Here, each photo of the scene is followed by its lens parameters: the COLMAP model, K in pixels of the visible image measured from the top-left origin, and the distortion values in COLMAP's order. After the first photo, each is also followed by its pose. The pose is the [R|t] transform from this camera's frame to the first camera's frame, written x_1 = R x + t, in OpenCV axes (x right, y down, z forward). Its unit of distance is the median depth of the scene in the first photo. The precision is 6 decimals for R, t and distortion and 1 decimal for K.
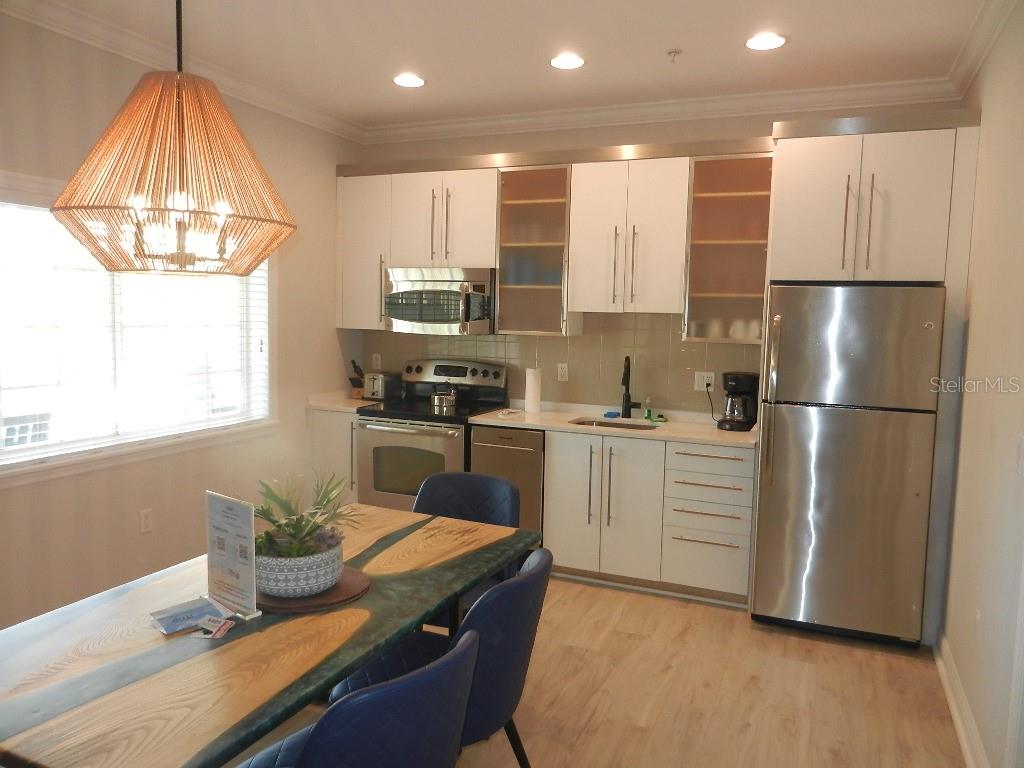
lens RADIAL K [[750.9, 0, 514.5], [0, 750.9, 385.1], [0, 0, 1]] dist [0.002359, 0.015638]
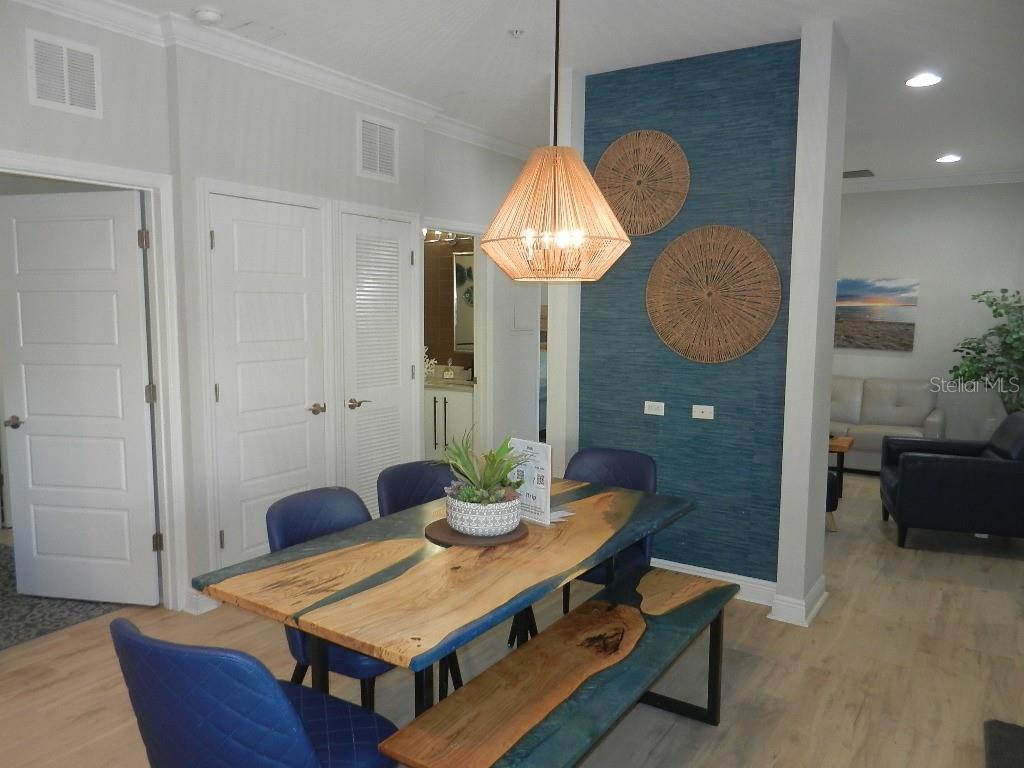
lens RADIAL K [[750.9, 0, 510.9], [0, 750.9, 382.9], [0, 0, 1]] dist [0.002359, 0.015638]
pose [[-0.984391, -0.050794, 0.168508, -0.249076], [-0.015781, 0.979065, 0.202937, -0.101139], [-0.175288, 0.197110, -0.964584, 1.001449]]
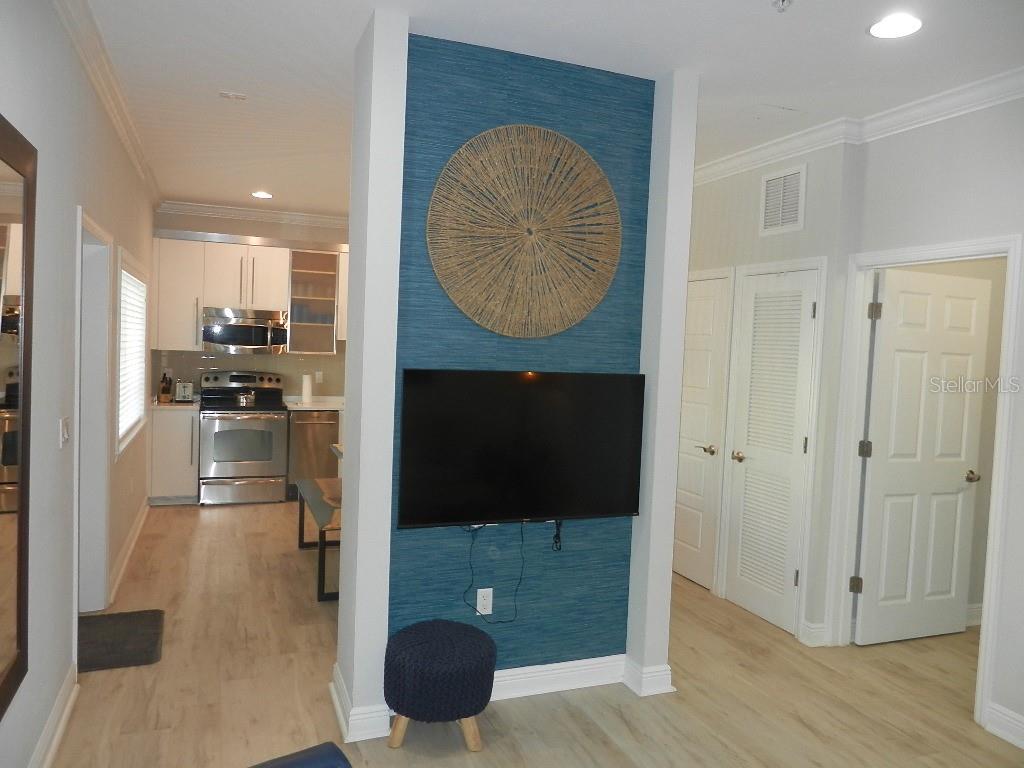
lens RADIAL K [[750.9, 0, 506.4], [0, 750.9, 382.6], [0, 0, 1]] dist [0.002359, 0.015638]
pose [[0.716805, -0.032830, 0.696501, -0.827569], [0.047927, 0.998848, -0.002242, 0.017898], [-0.695625, 0.034988, 0.717553, -0.455356]]
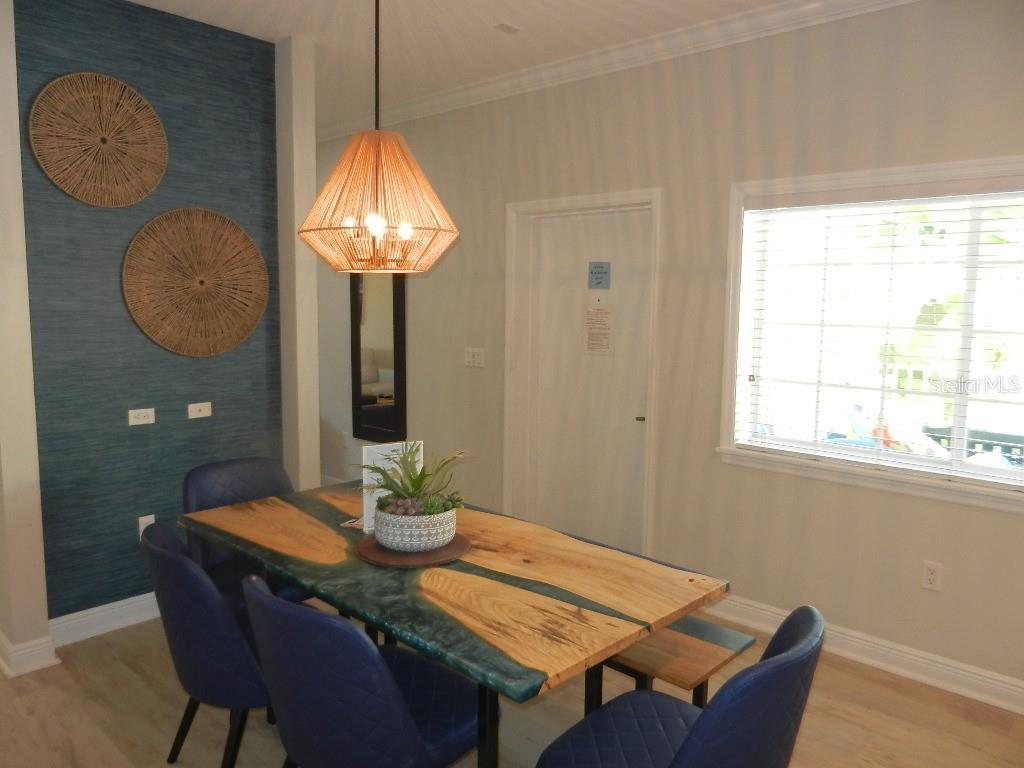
lens RADIAL K [[750.9, 0, 502.2], [0, 750.9, 384.8], [0, 0, 1]] dist [0.002359, 0.015638]
pose [[-0.351602, 0.080149, -0.932712, 0.324532], [-0.107822, 0.986231, 0.125394, -0.056443], [0.929920, 0.144655, -0.338119, 0.690548]]
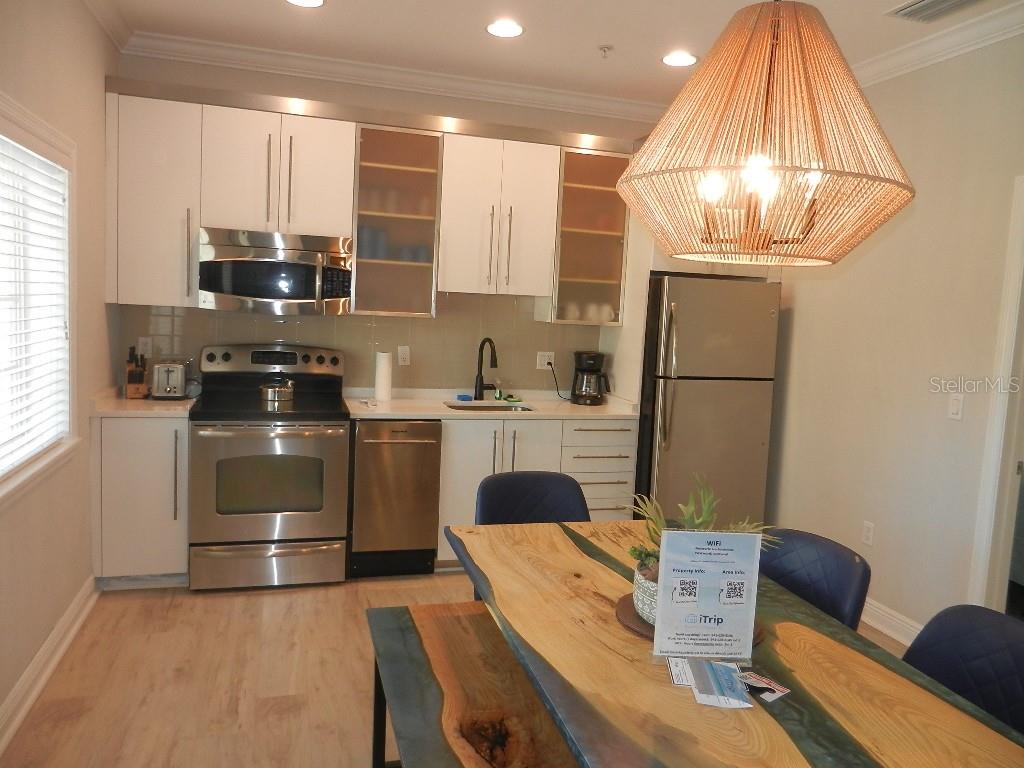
lens RADIAL K [[750.9, 0, 509.8], [0, 750.9, 384.6], [0, 0, 1]] dist [0.002359, 0.015638]
pose [[0.770302, -0.054369, 0.635357, -0.464997], [0.029182, 0.998320, 0.050049, -0.026146], [-0.637011, -0.020012, 0.770595, 0.217824]]
